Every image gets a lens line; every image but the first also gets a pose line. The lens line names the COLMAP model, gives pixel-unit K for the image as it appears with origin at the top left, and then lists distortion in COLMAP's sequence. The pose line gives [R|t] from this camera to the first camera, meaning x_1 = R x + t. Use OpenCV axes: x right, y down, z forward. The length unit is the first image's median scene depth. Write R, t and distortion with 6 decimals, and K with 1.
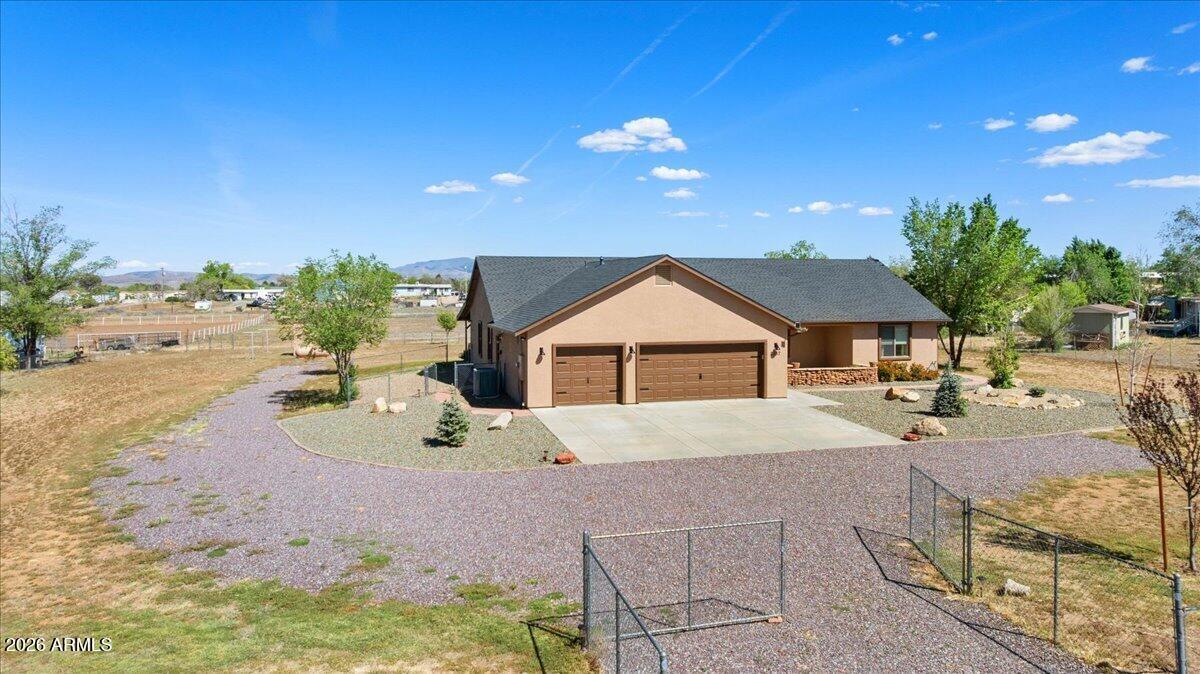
lens RADIAL K [[873.7, 0, 600.0], [0, 873.7, 337.0], [0, 0, 1]] dist [-0.017698, 0.000804]
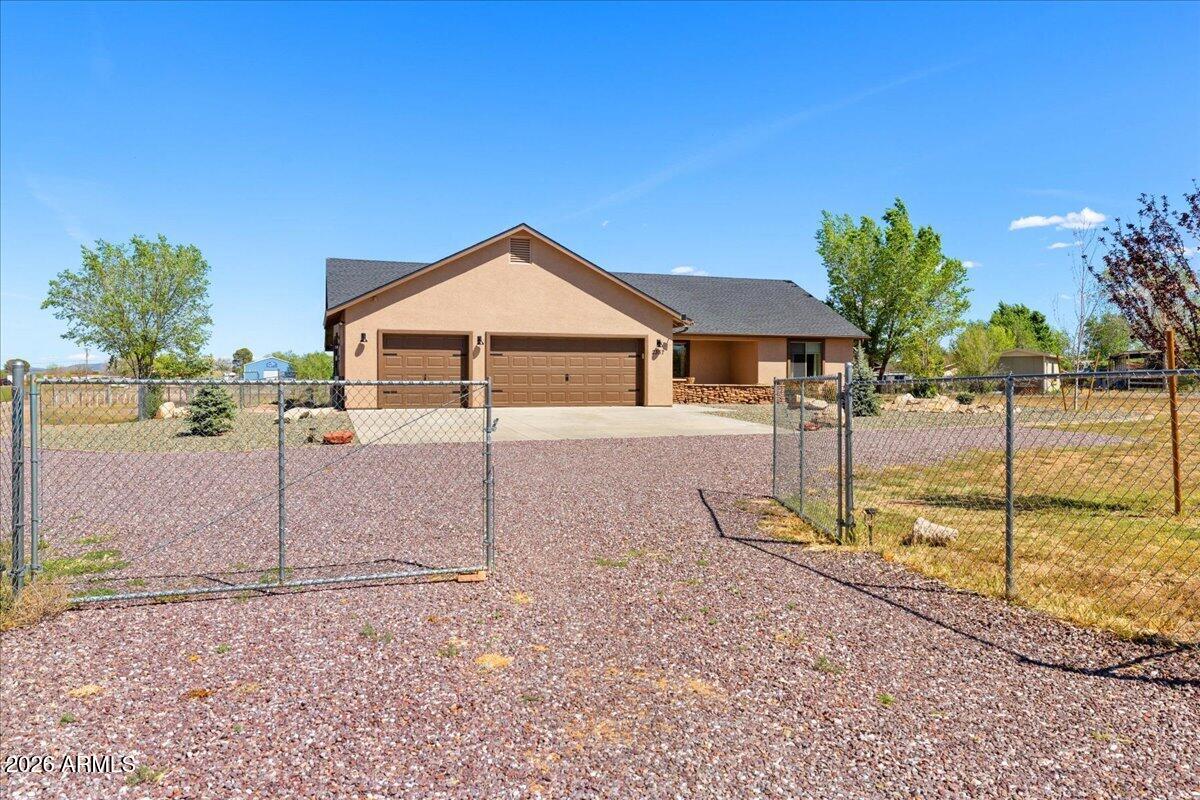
lens RADIAL K [[848.0, 0, 600.0], [0, 848.0, 400.0], [0, 0, 1]] dist [0.006556, -0.000578]
pose [[0.998141, 0.004698, 0.060759, 0.094144], [-0.002529, 0.999358, -0.035725, 0.091195], [-0.060888, 0.035505, 0.997513, 0.189040]]
